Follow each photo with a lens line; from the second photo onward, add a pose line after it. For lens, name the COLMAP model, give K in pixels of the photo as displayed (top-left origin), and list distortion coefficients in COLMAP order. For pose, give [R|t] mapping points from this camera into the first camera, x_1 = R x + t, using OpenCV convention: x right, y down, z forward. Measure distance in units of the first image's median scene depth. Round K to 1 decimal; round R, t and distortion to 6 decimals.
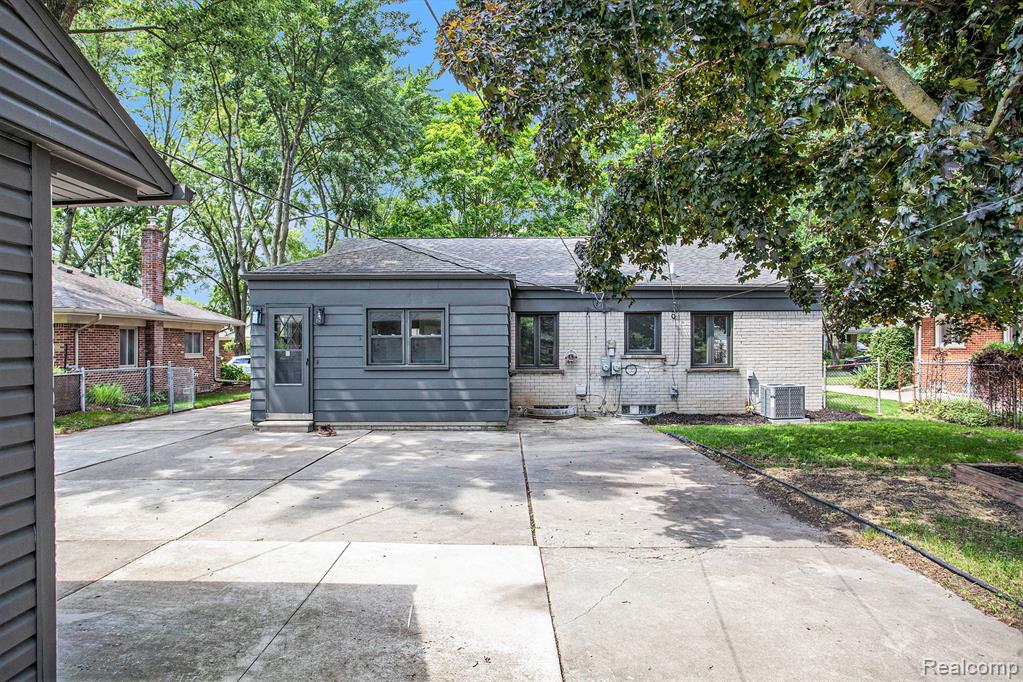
lens RADIAL K [[650.8, 0, 509.7], [0, 650.8, 342.6], [0, 0, 1]] dist [-0.004392, -0.000345]
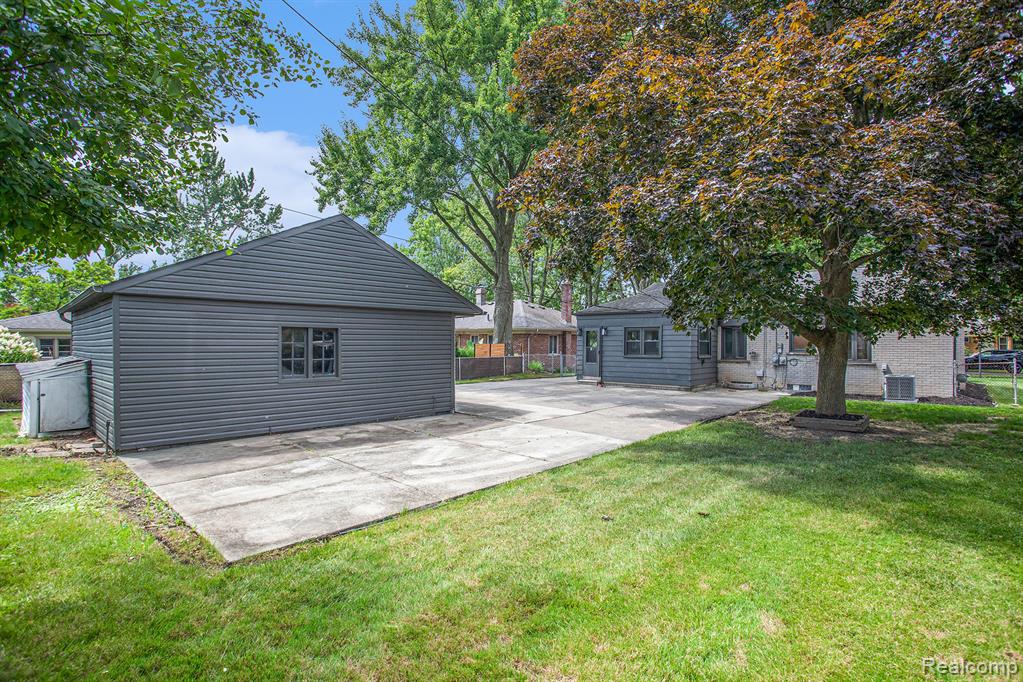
lens RADIAL K [[497.4, 0, 511.3], [0, 497.4, 341.3], [0, 0, 1]] dist [0.000293, 0.000011]
pose [[0.762193, 0.003949, -0.647337, 0.451830], [-0.002008, 0.999991, 0.003737, -0.011658], [0.647346, -0.001548, 0.762195, -0.368129]]
